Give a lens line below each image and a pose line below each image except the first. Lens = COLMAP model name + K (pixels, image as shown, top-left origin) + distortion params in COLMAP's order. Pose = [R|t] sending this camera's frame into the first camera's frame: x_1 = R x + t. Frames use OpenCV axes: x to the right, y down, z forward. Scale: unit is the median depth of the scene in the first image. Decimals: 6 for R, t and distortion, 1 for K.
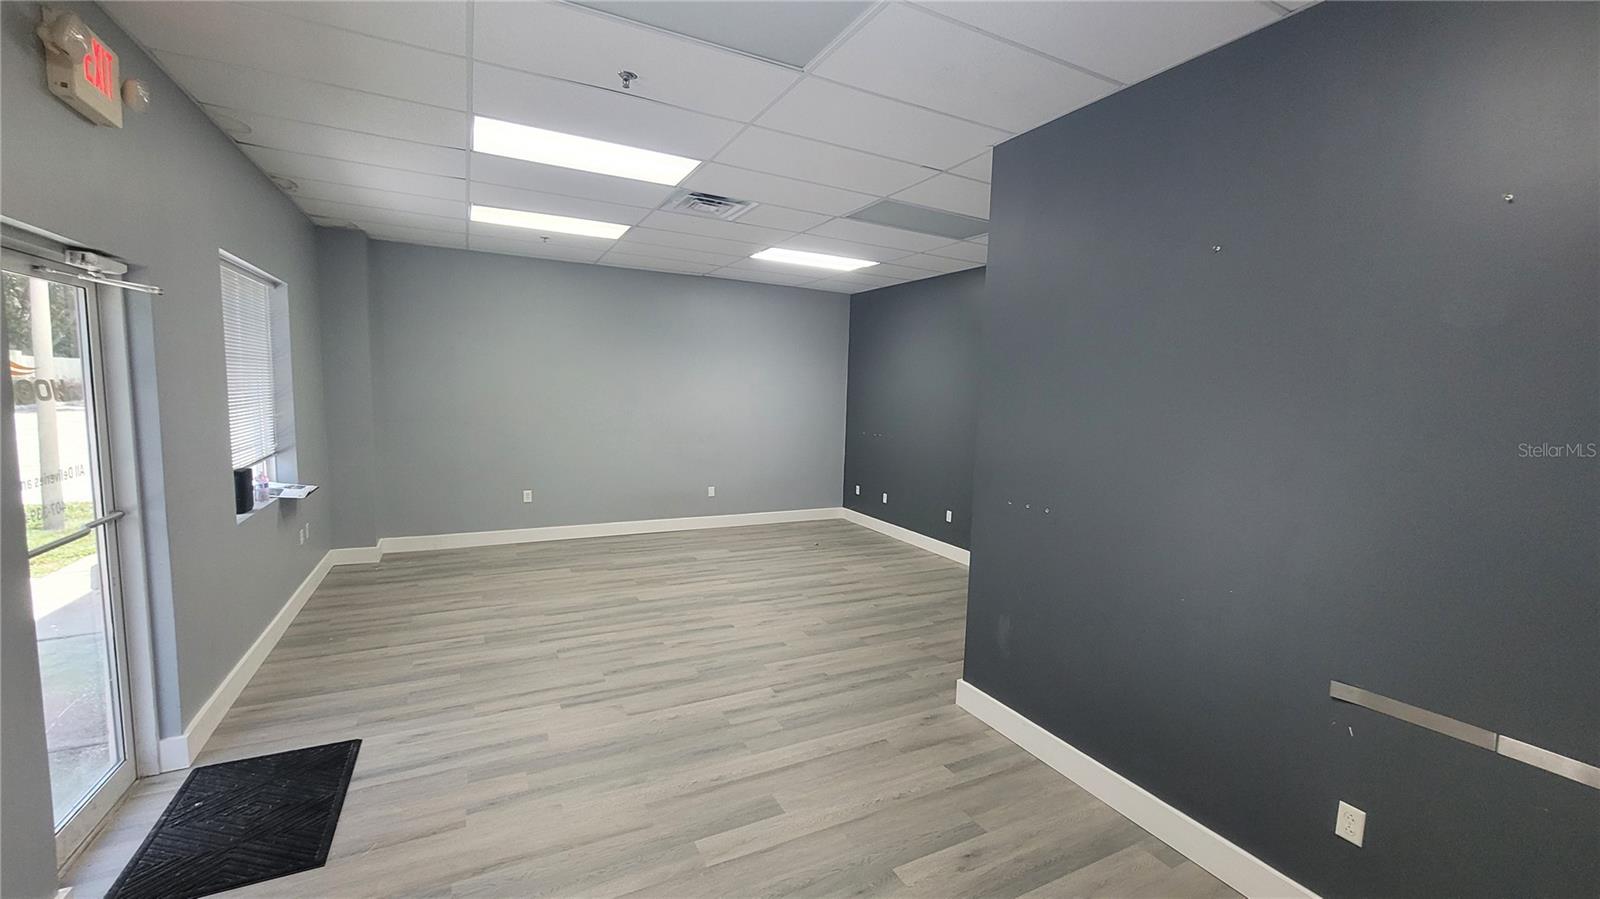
lens RADIAL K [[651.4, 0, 811.6], [0, 651.4, 459.0], [0, 0, 1]] dist [0.000224, -0.000207]
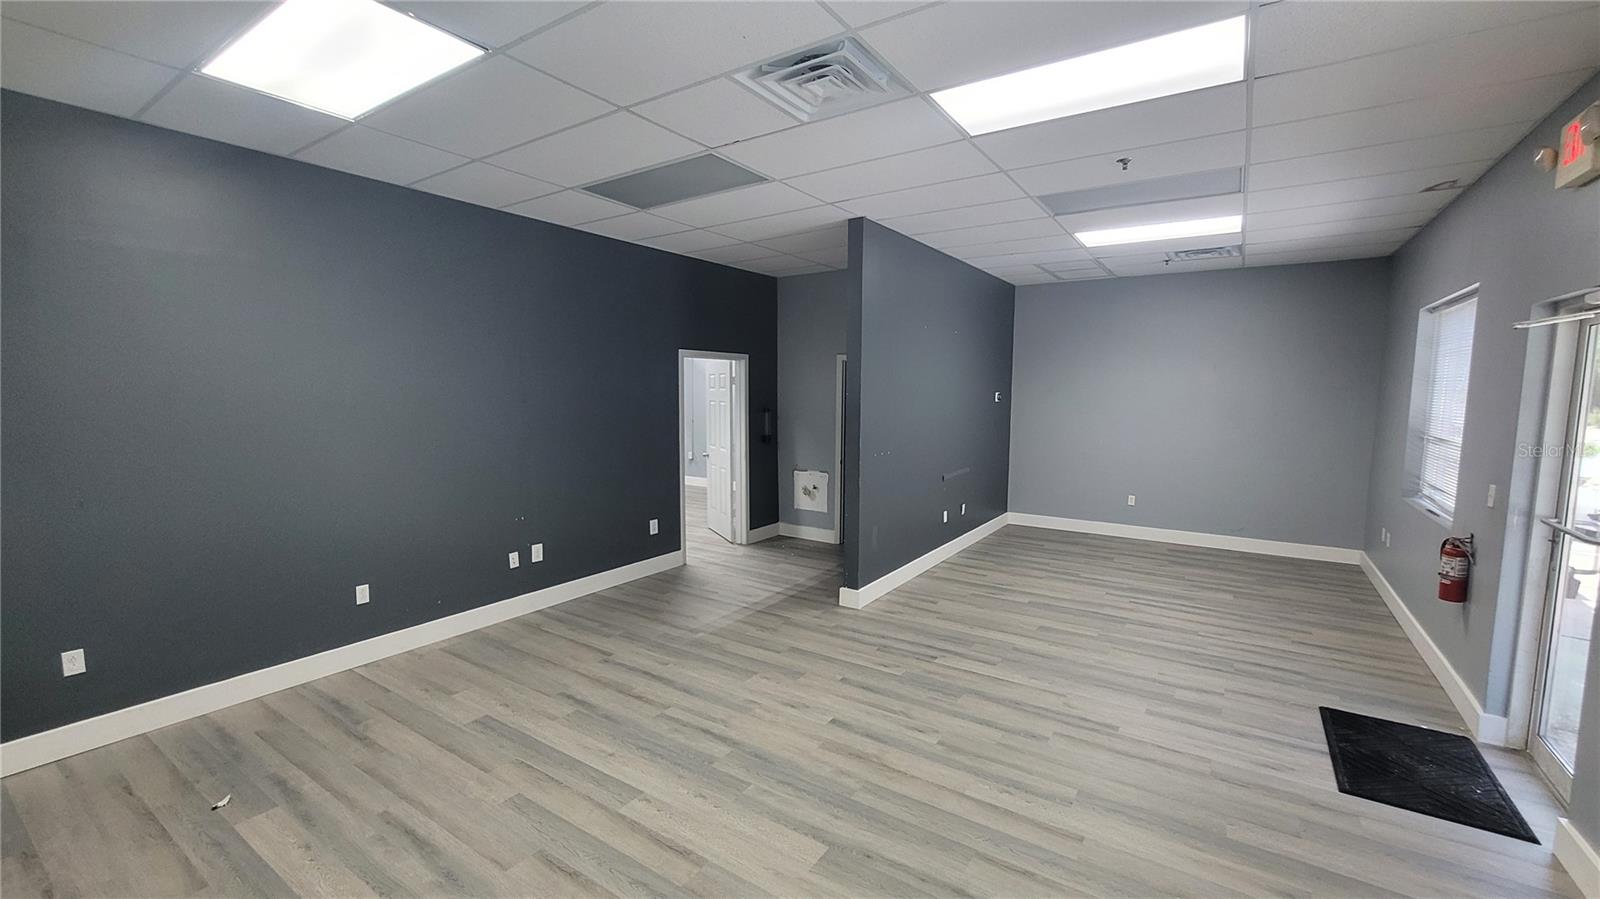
lens RADIAL K [[651.4, 0, 811.6], [0, 651.4, 459.0], [0, 0, 1]] dist [0.000224, -0.000207]
pose [[-0.484551, -0.131433, 0.864833, -0.773518], [0.071350, 0.979416, 0.188823, -0.182977], [-0.871849, 0.153200, -0.465199, 1.457960]]
